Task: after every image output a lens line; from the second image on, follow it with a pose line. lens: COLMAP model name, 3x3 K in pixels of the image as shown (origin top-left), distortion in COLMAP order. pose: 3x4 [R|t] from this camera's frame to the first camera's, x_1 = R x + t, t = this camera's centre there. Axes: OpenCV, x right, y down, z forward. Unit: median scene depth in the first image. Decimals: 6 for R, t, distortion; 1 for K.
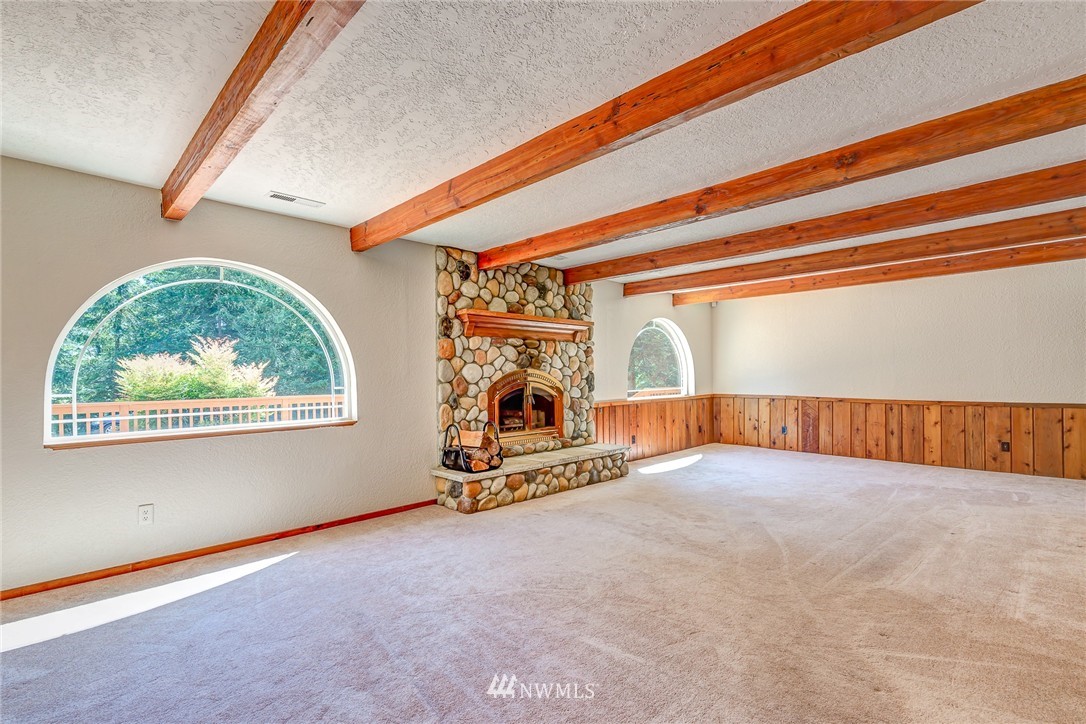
lens RADIAL K [[500.3, 0, 543.3], [0, 500.3, 377.7], [0, 0, 1]] dist [0.007226, -0.000638]
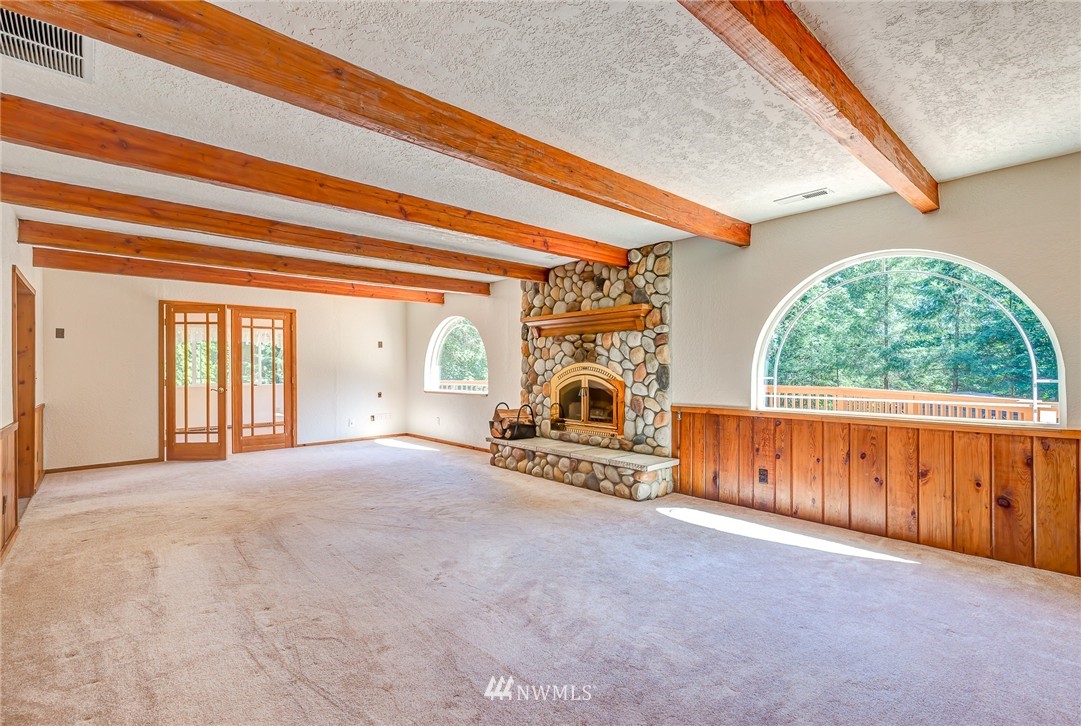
lens RADIAL K [[498.0, 0, 535.1], [0, 498.0, 368.2], [0, 0, 1]] dist [0.007226, -0.000638]
pose [[-0.056616, 0.011902, -0.998325, 1.060826], [0.000816, 0.999929, 0.011875, -0.019104], [0.998396, -0.000142, -0.056622, 1.006751]]
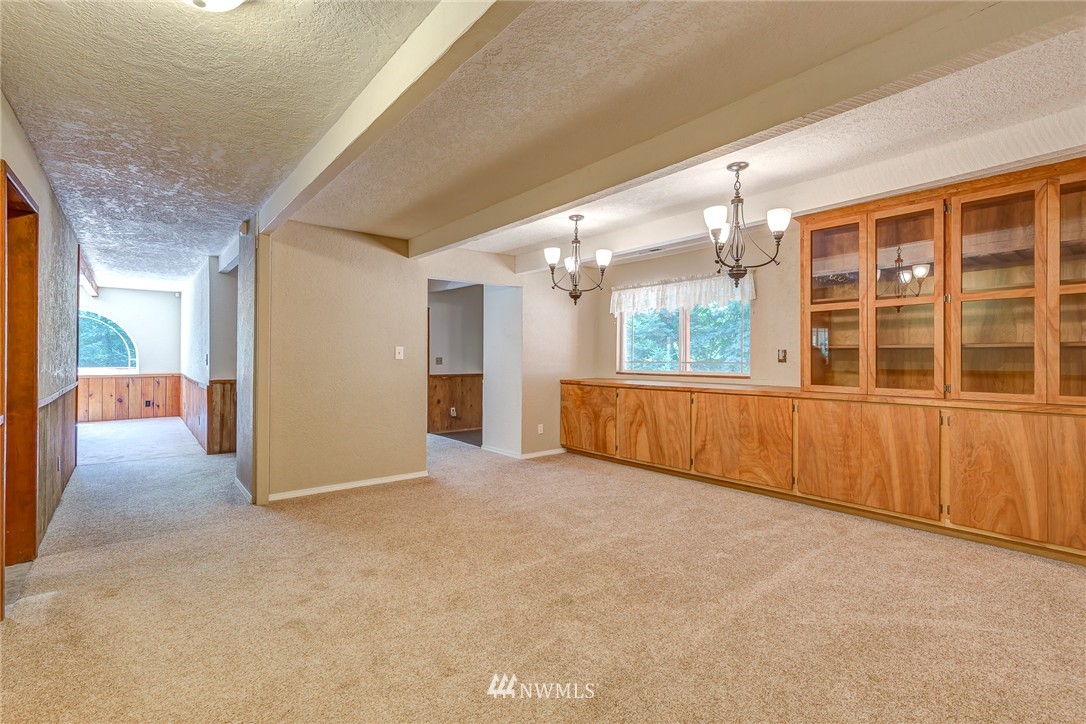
lens RADIAL K [[500.3, 0, 538.5], [0, 500.3, 357.8], [0, 0, 1]] dist [0.007226, -0.000638]
pose [[0.989945, 0.007553, -0.141249, 2.136271], [-0.008848, 0.999924, -0.008538, 0.000675], [0.141174, 0.009701, 0.989937, -0.009014]]
